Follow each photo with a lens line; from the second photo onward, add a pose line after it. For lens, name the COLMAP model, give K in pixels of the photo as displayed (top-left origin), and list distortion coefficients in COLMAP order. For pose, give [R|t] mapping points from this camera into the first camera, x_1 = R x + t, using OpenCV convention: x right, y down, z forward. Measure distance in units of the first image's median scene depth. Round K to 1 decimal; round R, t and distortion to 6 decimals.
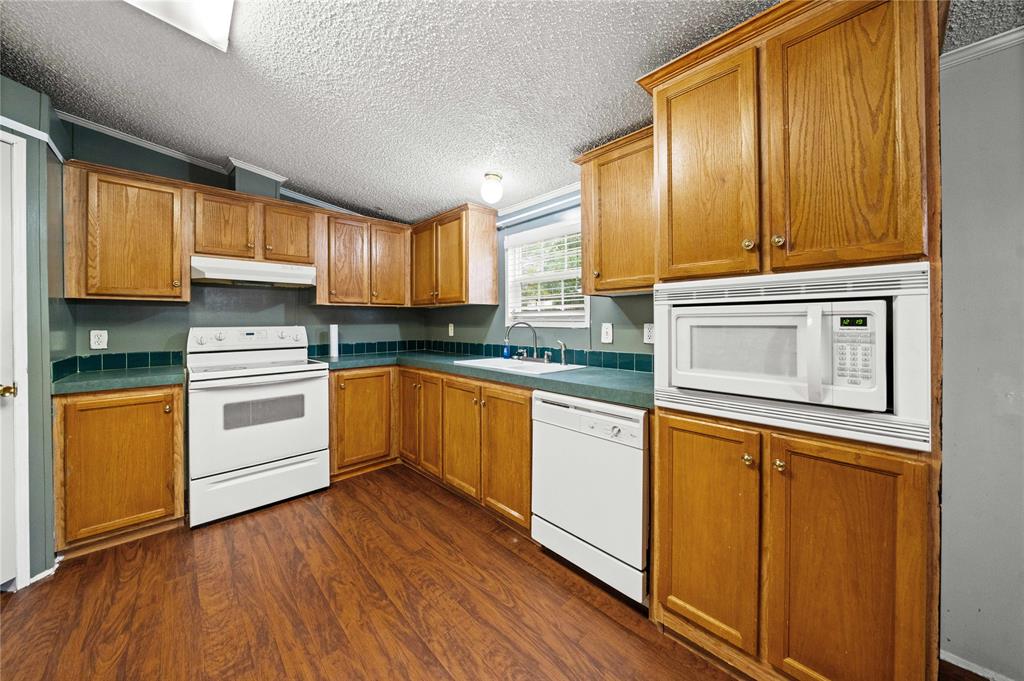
lens RADIAL K [[359.4, 0, 510.7], [0, 359.4, 320.3], [0, 0, 1]] dist [-0.002583, -0.000031]
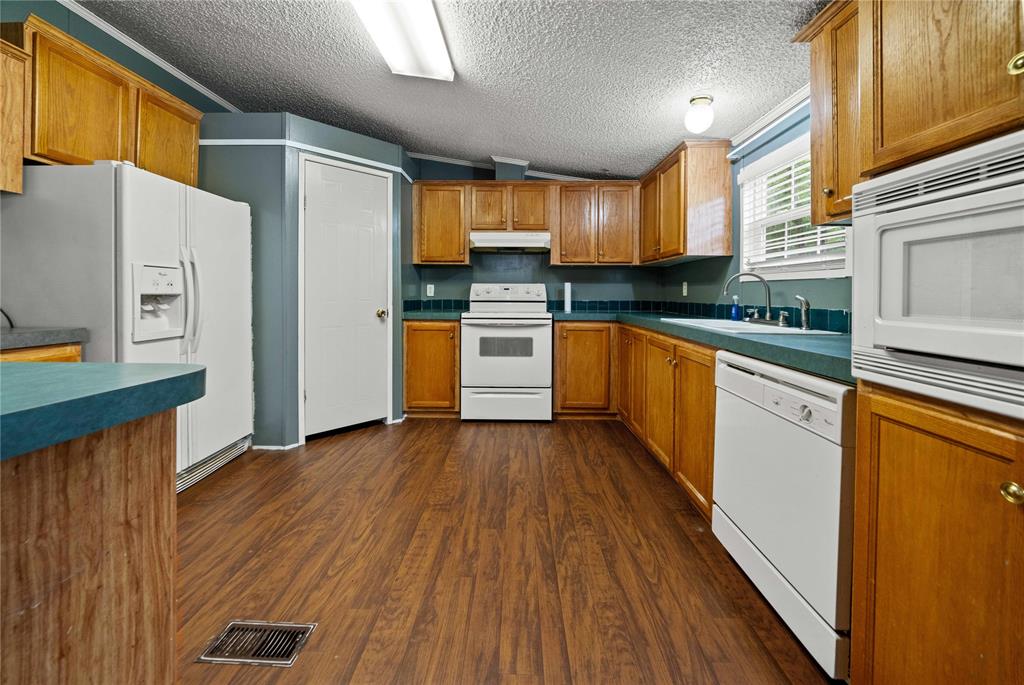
lens RADIAL K [[368.2, 0, 510.3], [0, 368.2, 294.0], [0, 0, 1]] dist [0.000101, -0.000038]
pose [[0.717030, 0.010593, -0.696962, 0.233120], [-0.006567, 0.999943, 0.008442, 0.049852], [0.697011, -0.001476, 0.717059, 0.064584]]
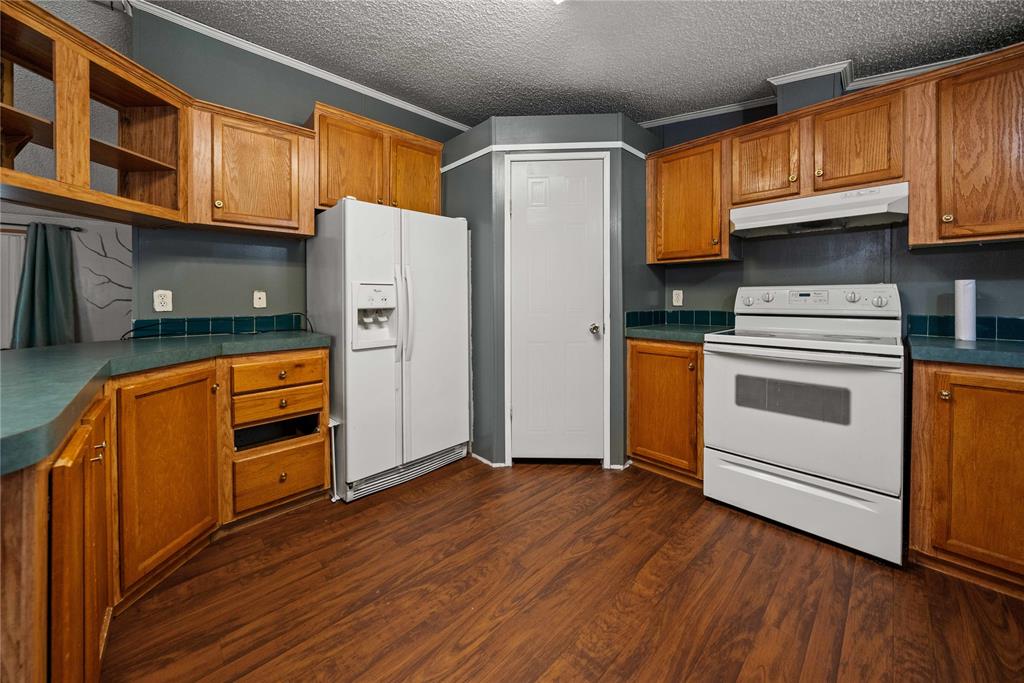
lens RADIAL K [[367.1, 0, 517.0], [0, 367.1, 300.3], [0, 0, 1]] dist [-0.002660, -0.000281]
pose [[0.012821, 0.015748, -0.999794, 0.055150], [0.011631, 0.999806, 0.015897, 0.033211], [0.999850, -0.011832, 0.012635, 0.418308]]
